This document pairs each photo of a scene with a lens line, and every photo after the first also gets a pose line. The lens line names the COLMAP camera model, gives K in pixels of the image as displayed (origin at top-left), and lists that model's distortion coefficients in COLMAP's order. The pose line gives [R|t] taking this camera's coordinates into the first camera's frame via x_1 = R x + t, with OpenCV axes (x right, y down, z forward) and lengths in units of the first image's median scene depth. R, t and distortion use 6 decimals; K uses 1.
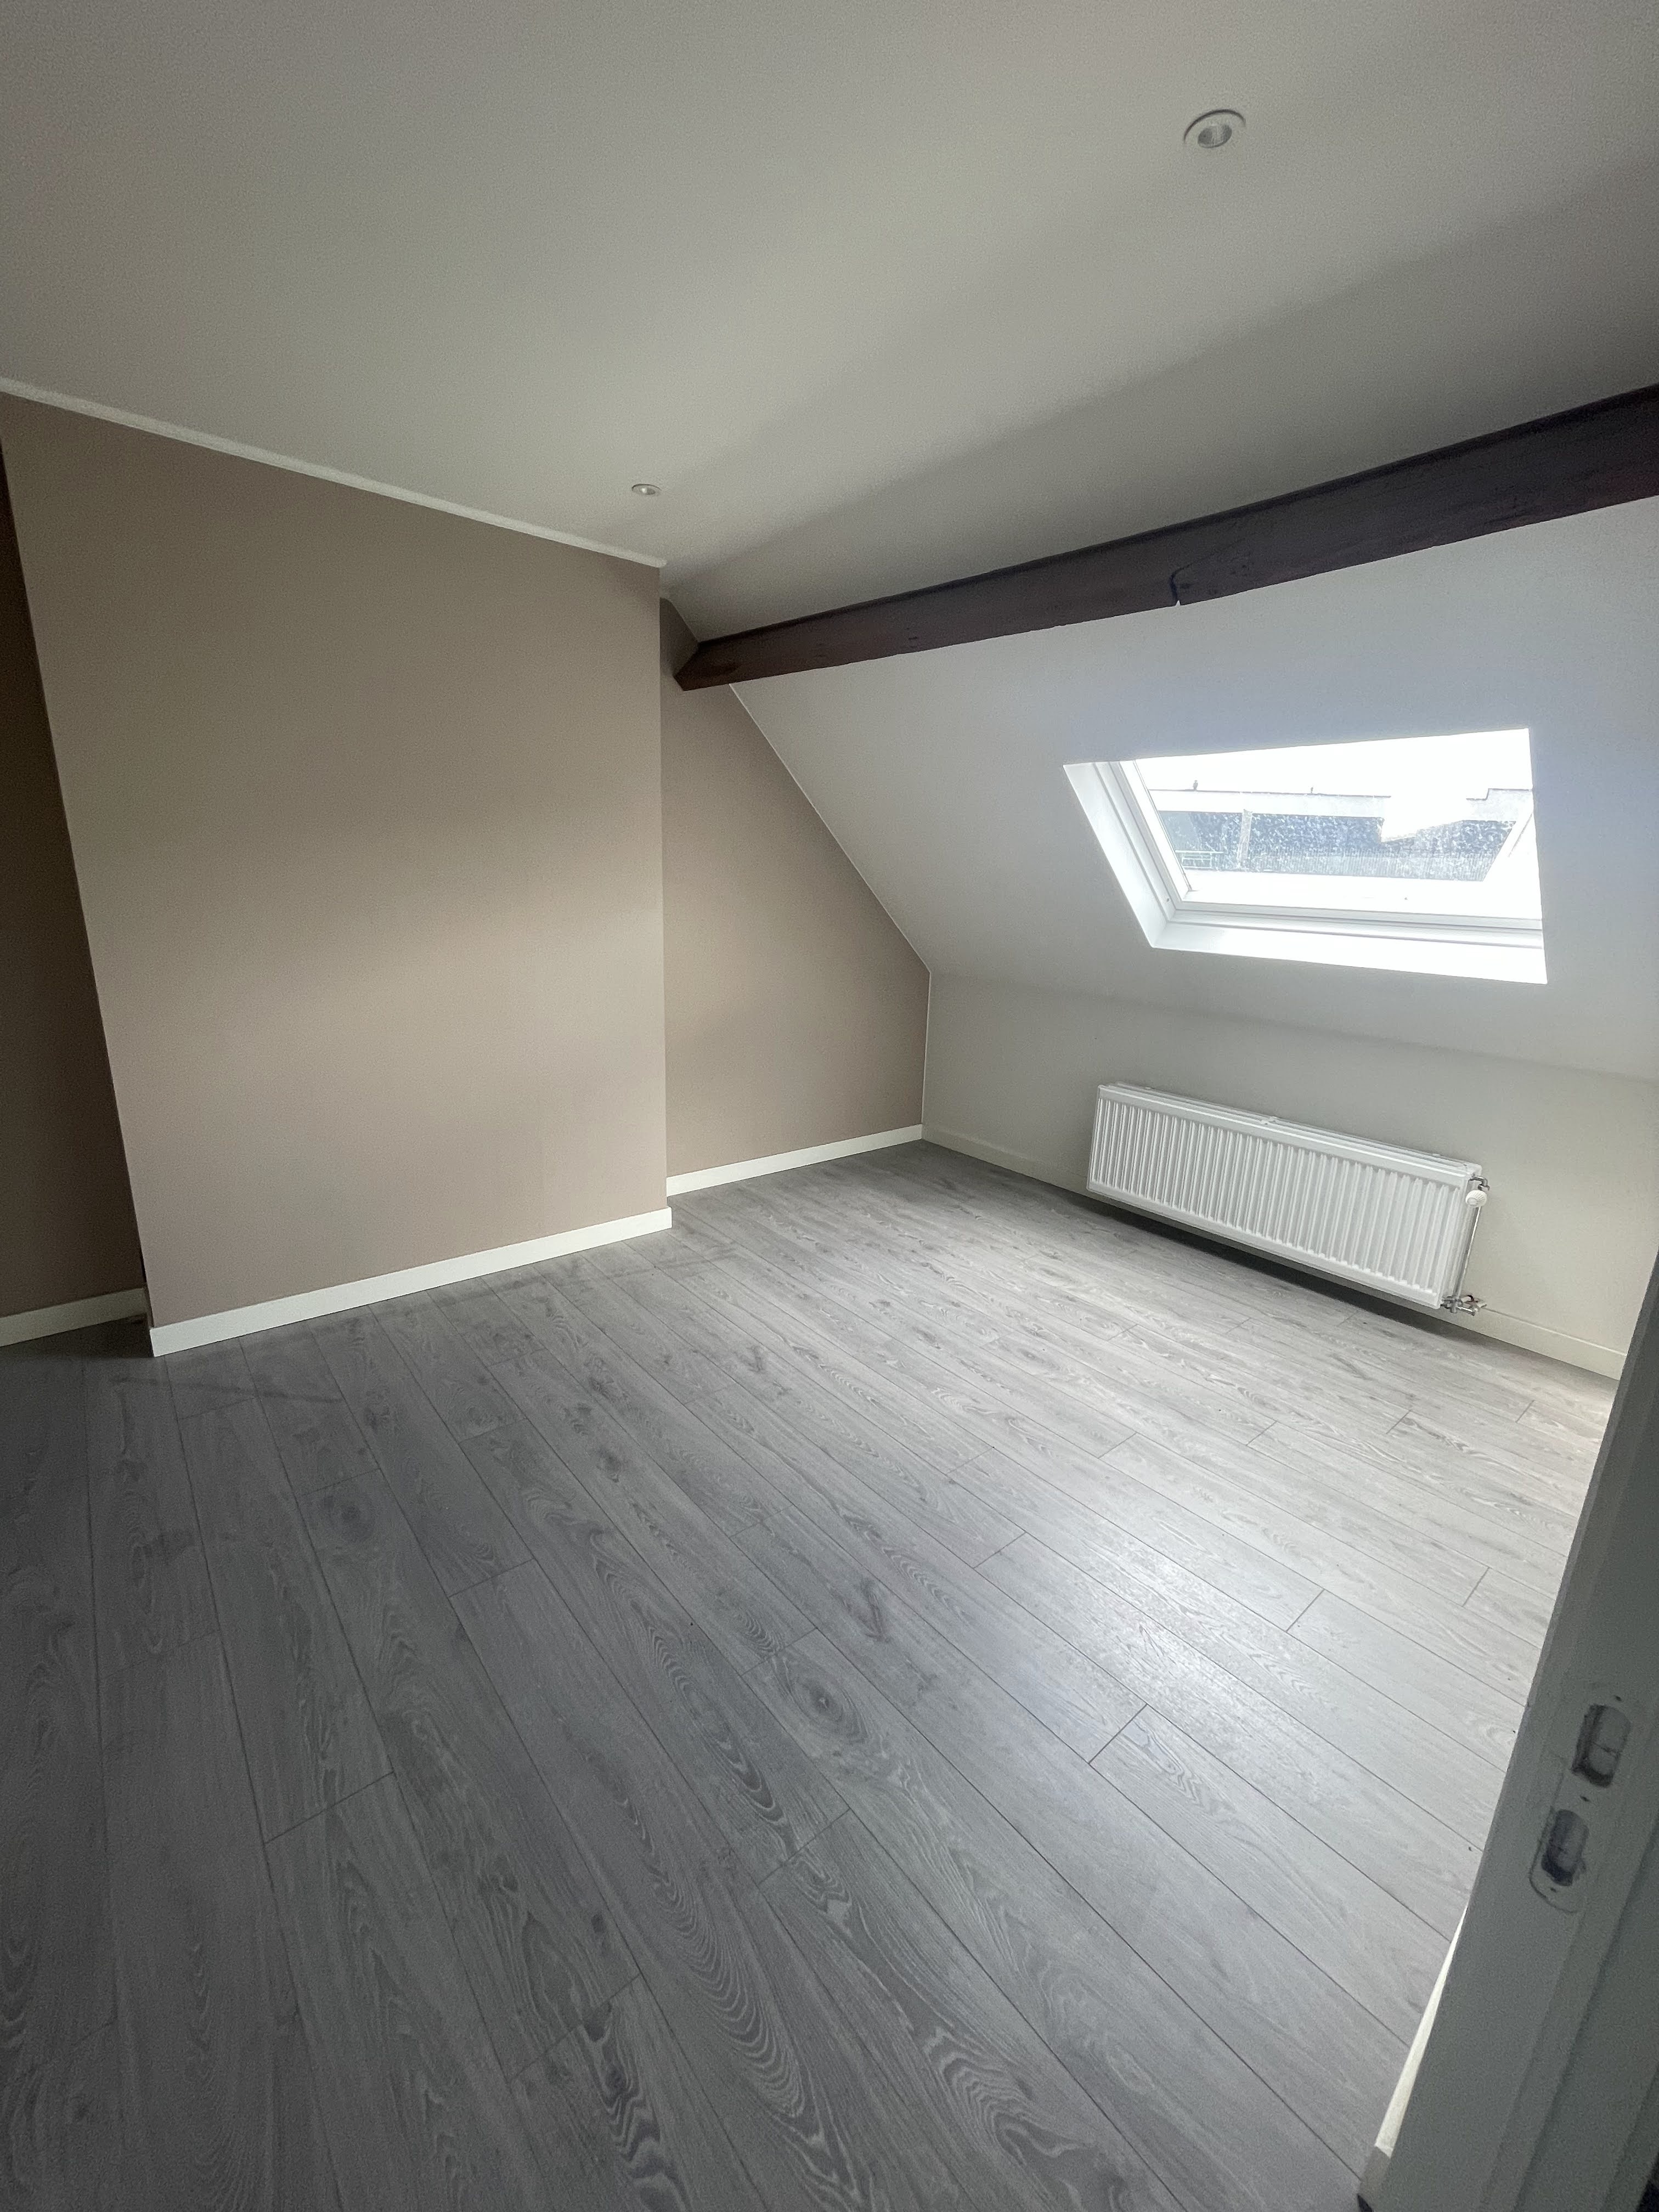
lens RADIAL K [[882.3, 0, 829.5], [0, 882.3, 1106.0], [0, 0, 1]] dist [0.000304, 0.000018]
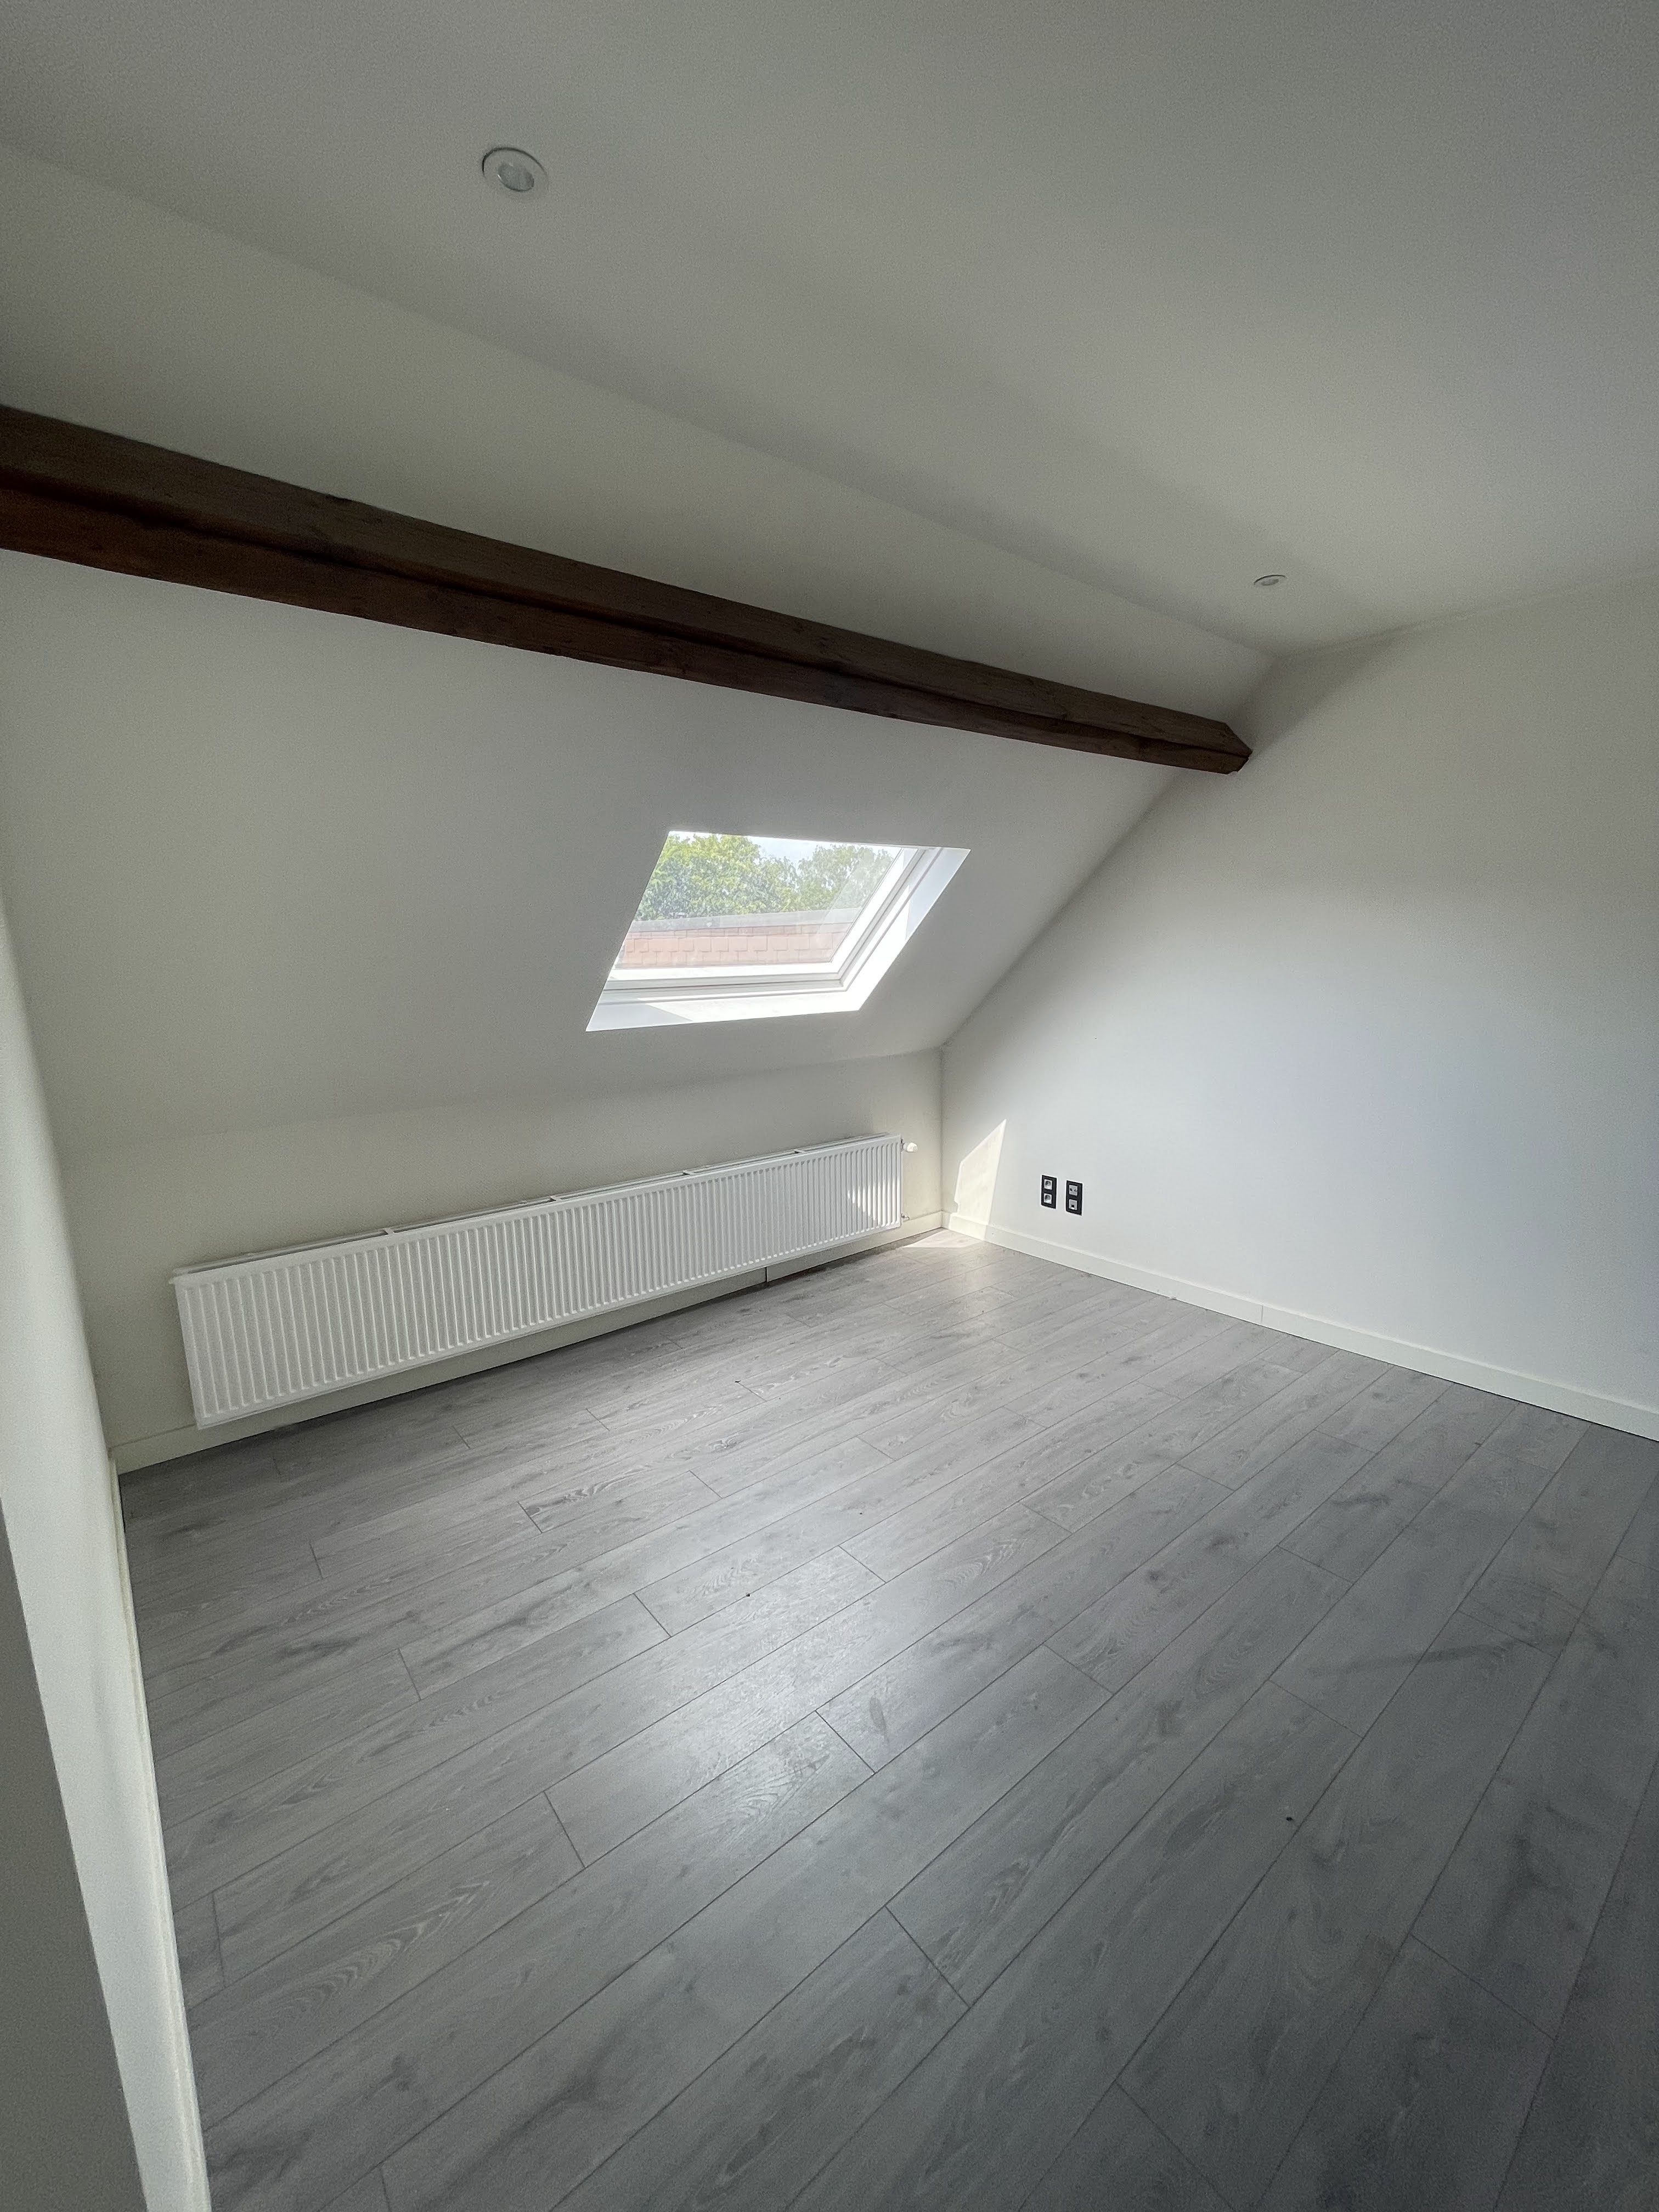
lens RADIAL K [[882.3, 0, 829.5], [0, 882.3, 1106.0], [0, 0, 1]] dist [0.000304, 0.000018]
pose [[0.008797, -0.194538, 0.980855, -0.802397], [0.282375, 0.941455, 0.184191, -0.294384], [-0.959264, 0.275349, 0.063215, 1.118739]]
